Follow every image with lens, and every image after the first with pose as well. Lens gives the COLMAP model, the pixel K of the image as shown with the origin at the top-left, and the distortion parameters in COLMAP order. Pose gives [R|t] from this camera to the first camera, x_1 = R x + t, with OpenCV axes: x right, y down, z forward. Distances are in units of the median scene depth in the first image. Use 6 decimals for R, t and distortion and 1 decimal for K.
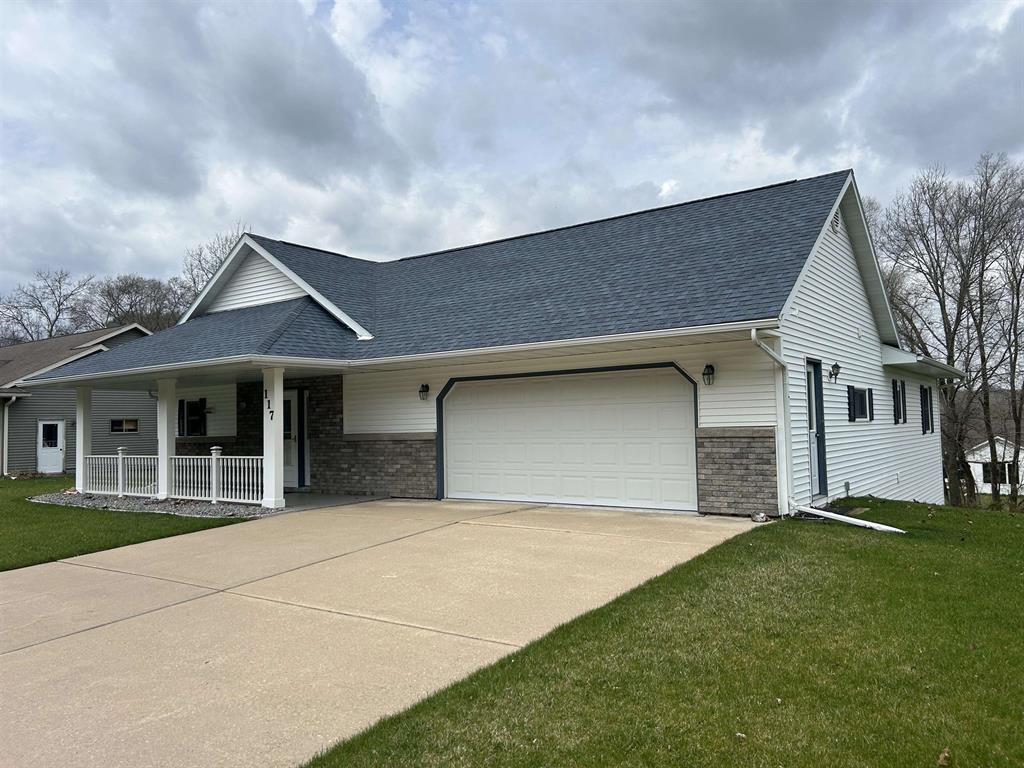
lens RADIAL K [[770.3, 0, 511.3], [0, 770.3, 386.4], [0, 0, 1]] dist [0.027634, -0.019756]
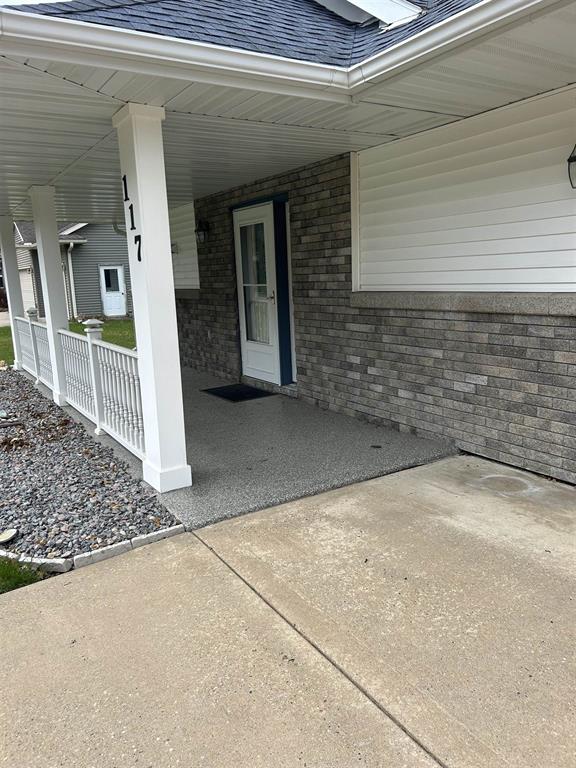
lens RADIAL K [[577.8, 0, 286.9], [0, 577.8, 386.1], [0, 0, 1]] dist [0.027634, -0.019756]
pose [[0.922233, 0.064829, -0.381161, -0.118759], [0.033925, 0.968472, 0.246802, 0.030353], [0.385144, -0.240540, 0.890957, 0.664865]]
